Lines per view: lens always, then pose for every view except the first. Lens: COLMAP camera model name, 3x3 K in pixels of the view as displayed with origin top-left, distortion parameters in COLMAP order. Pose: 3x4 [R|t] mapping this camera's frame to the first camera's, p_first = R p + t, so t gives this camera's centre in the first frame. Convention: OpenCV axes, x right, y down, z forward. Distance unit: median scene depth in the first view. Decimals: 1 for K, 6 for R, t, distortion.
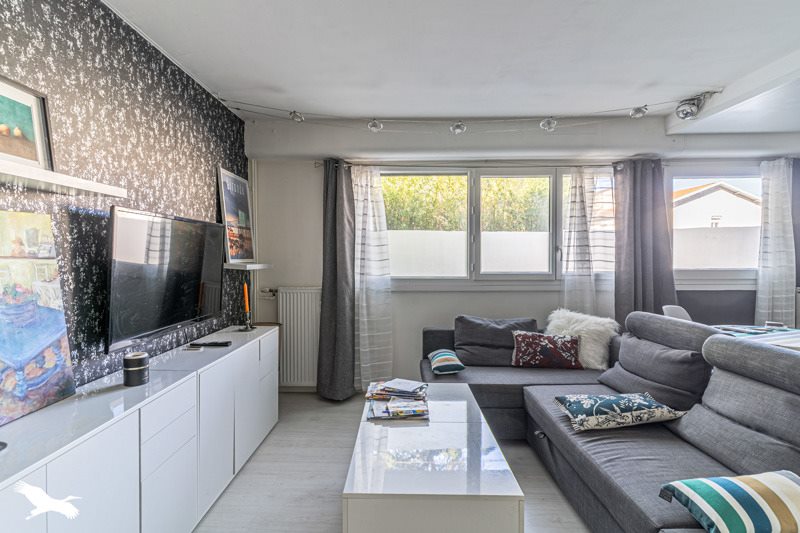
lens RADIAL K [[394.9, 0, 399.2], [0, 394.9, 256.4], [0, 0, 1]] dist [0.003418, 0.000919]
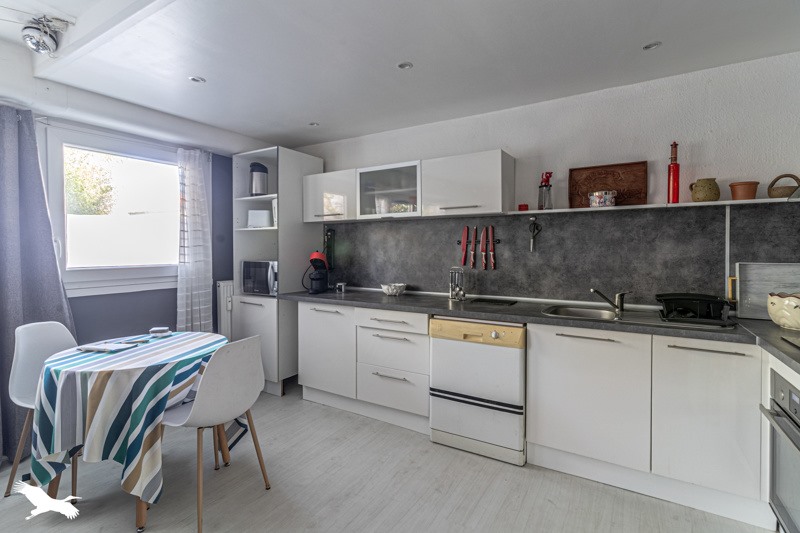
lens RADIAL K [[384.7, 0, 389.5], [0, 384.7, 253.7], [0, 0, 1]] dist [0.003937, 0.000941]
pose [[0.516457, -0.015385, 0.856175, 0.420206], [0.009415, 0.999880, 0.012288, -0.000316], [-0.856261, 0.001715, 0.516540, 0.122542]]
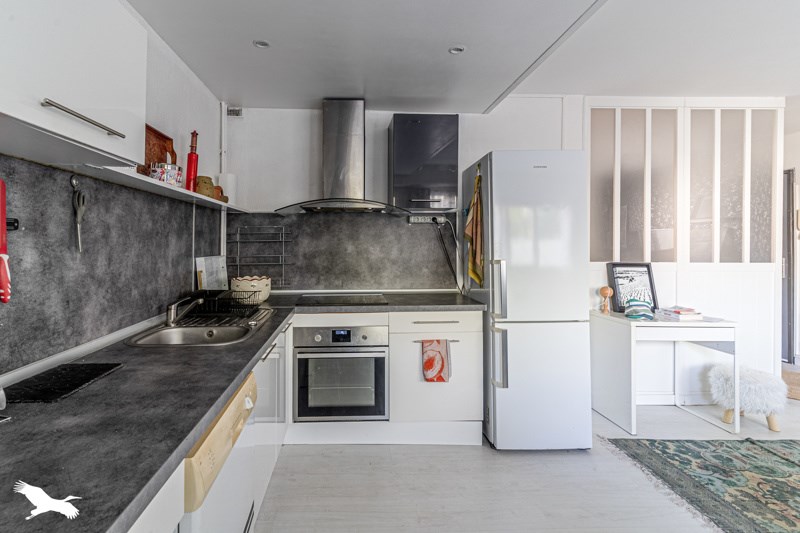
lens RADIAL K [[393.9, 0, 351.2], [0, 393.9, 241.7], [0, 0, 1]] dist [0.000734, 0.000139]
pose [[-0.999819, -0.001952, -0.018926, 1.024116], [-0.001949, 0.999998, -0.000177, -0.001174], [0.018926, -0.000140, -0.999821, 0.706218]]
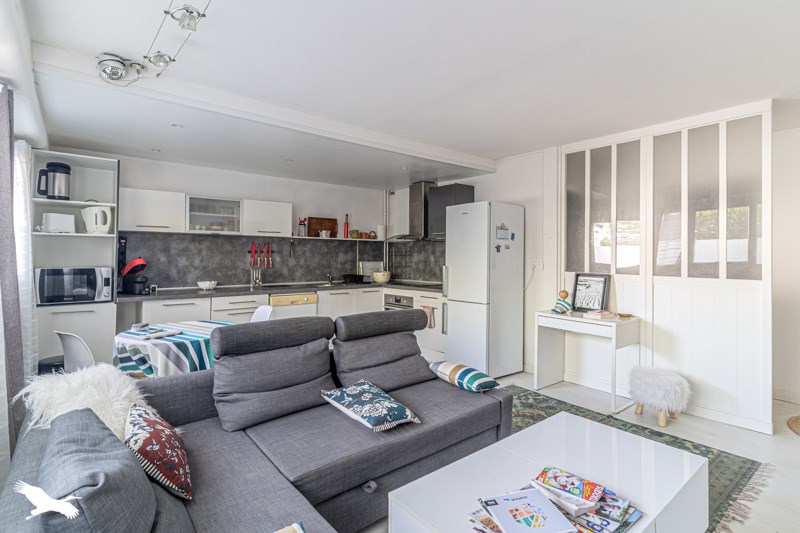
lens RADIAL K [[384.7, 0, 389.5], [0, 384.7, 253.7], [0, 0, 1]] dist [0.003937, 0.000941]
pose [[-0.623392, -0.002202, 0.781907, -0.178763], [-0.002441, 0.999997, 0.000870, -0.010584], [-0.781906, -0.001366, -0.623395, 0.958701]]
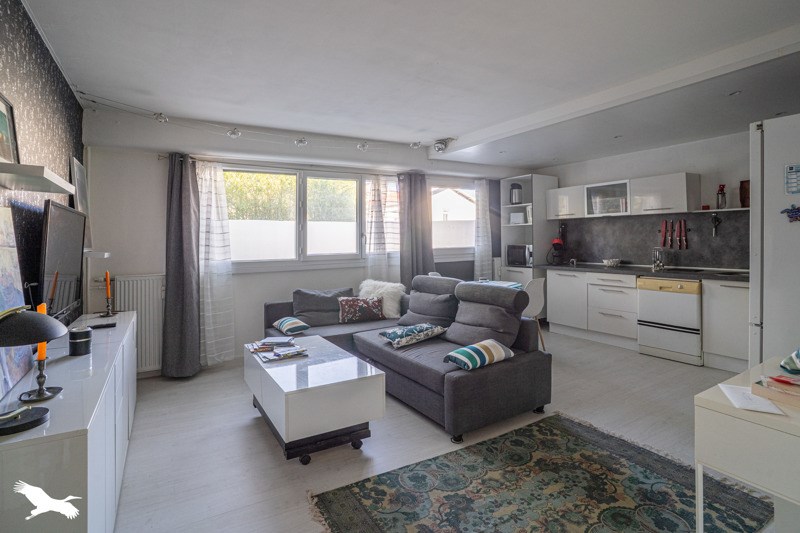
lens RADIAL K [[399.2, 0, 401.9], [0, 399.2, 232.3], [0, 0, 1]] dist [-0.082057, 0.039098]
pose [[0.844530, -0.003831, 0.535495, -0.223298], [0.018031, 0.999611, -0.021285, 0.002598], [-0.535205, 0.027631, 0.844270, -0.221001]]
